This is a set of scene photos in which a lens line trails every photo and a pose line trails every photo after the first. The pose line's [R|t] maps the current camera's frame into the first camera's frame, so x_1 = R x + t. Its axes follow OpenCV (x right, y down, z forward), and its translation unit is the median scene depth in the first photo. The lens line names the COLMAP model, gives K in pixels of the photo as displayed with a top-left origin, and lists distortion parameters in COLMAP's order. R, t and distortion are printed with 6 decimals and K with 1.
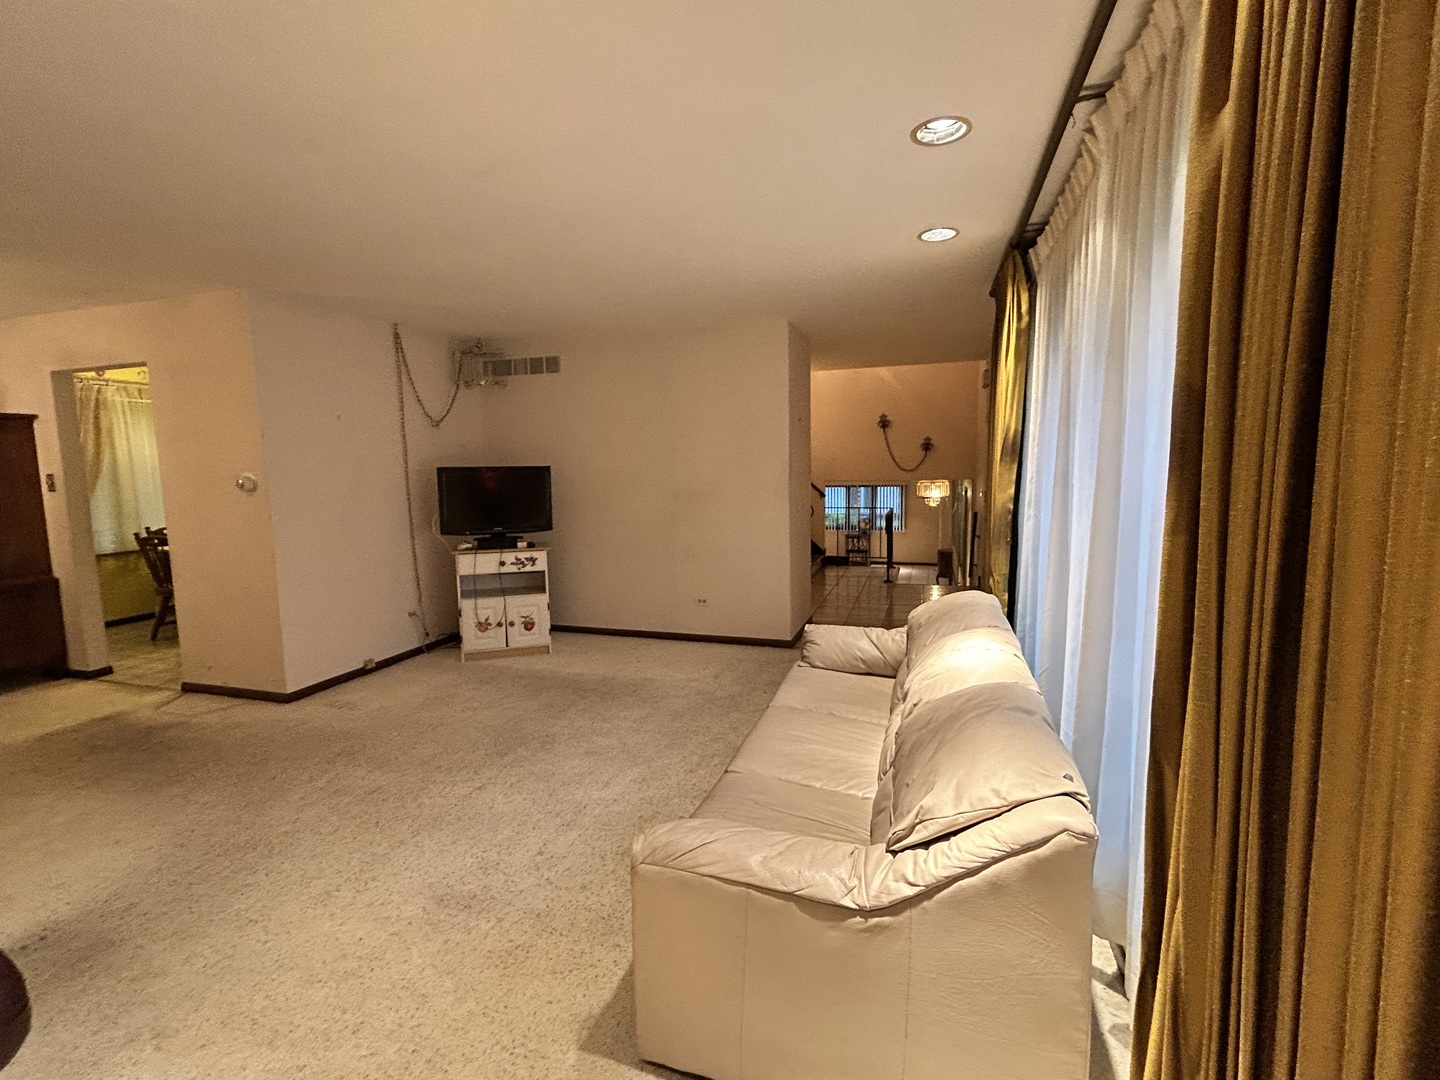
lens RADIAL K [[661.0, 0, 718.5], [0, 661.0, 535.9], [0, 0, 1]] dist [-0.002286, 0.001876]
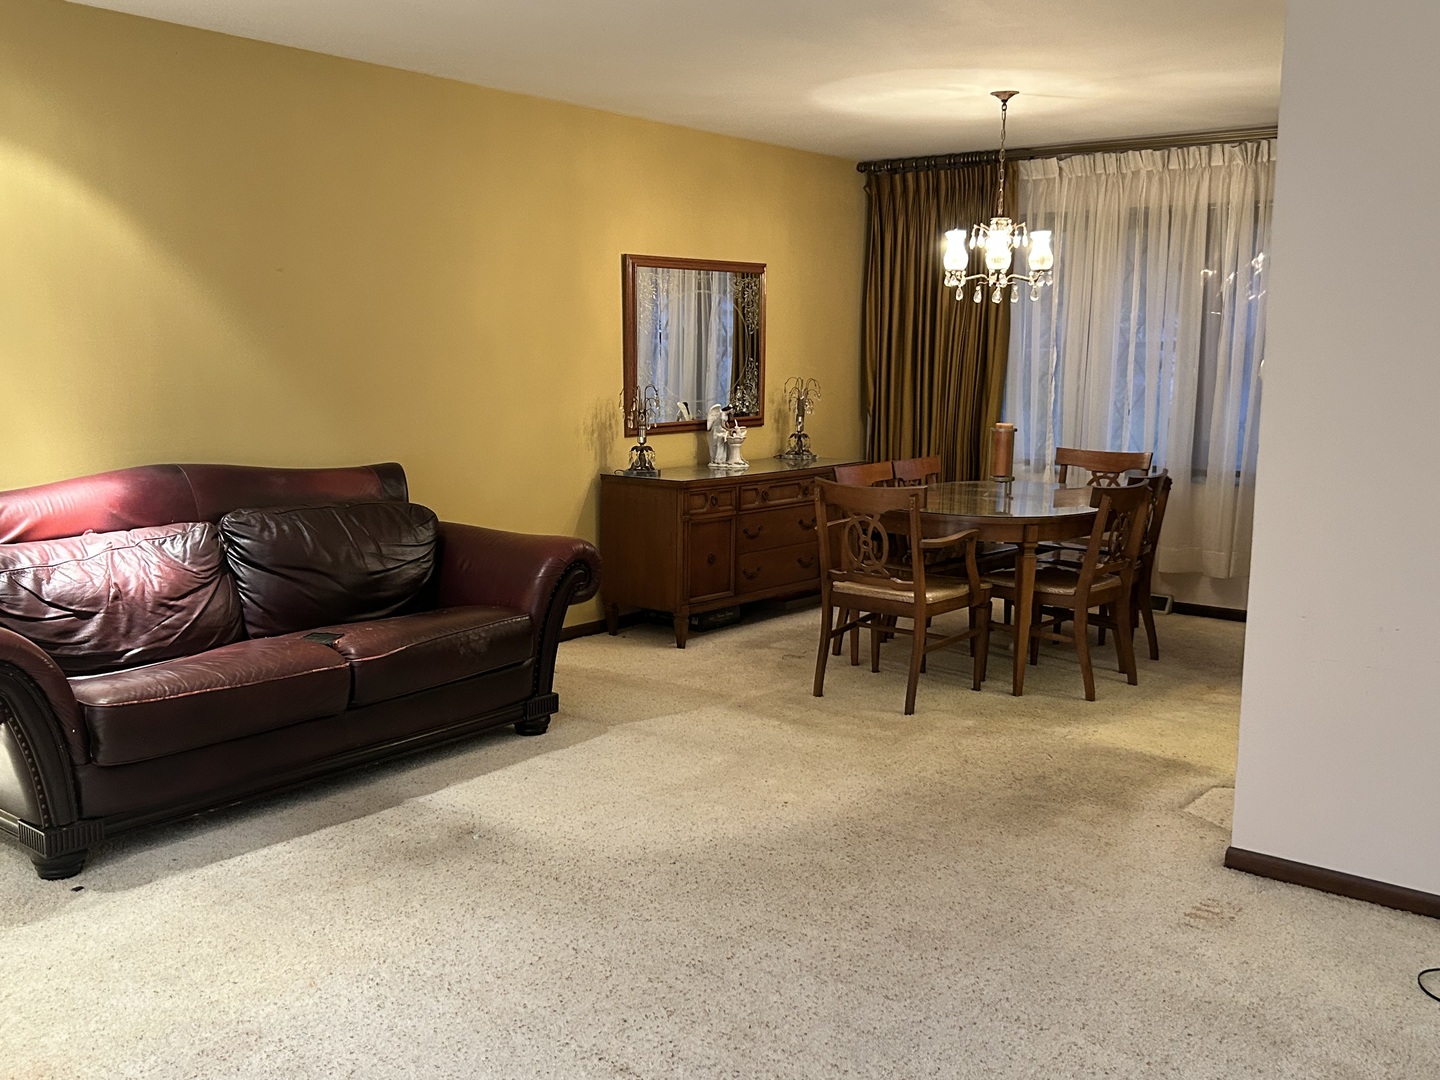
lens RADIAL K [[1368.0, 0, 714.0], [0, 1368.0, 549.2], [0, 0, 1]] dist [0.029943, 0.000000]
pose [[-0.351102, 0.154592, -0.923487, 0.308027], [-0.107807, 0.973043, 0.203875, -0.112835], [0.930110, 0.171139, -0.324972, 0.979884]]
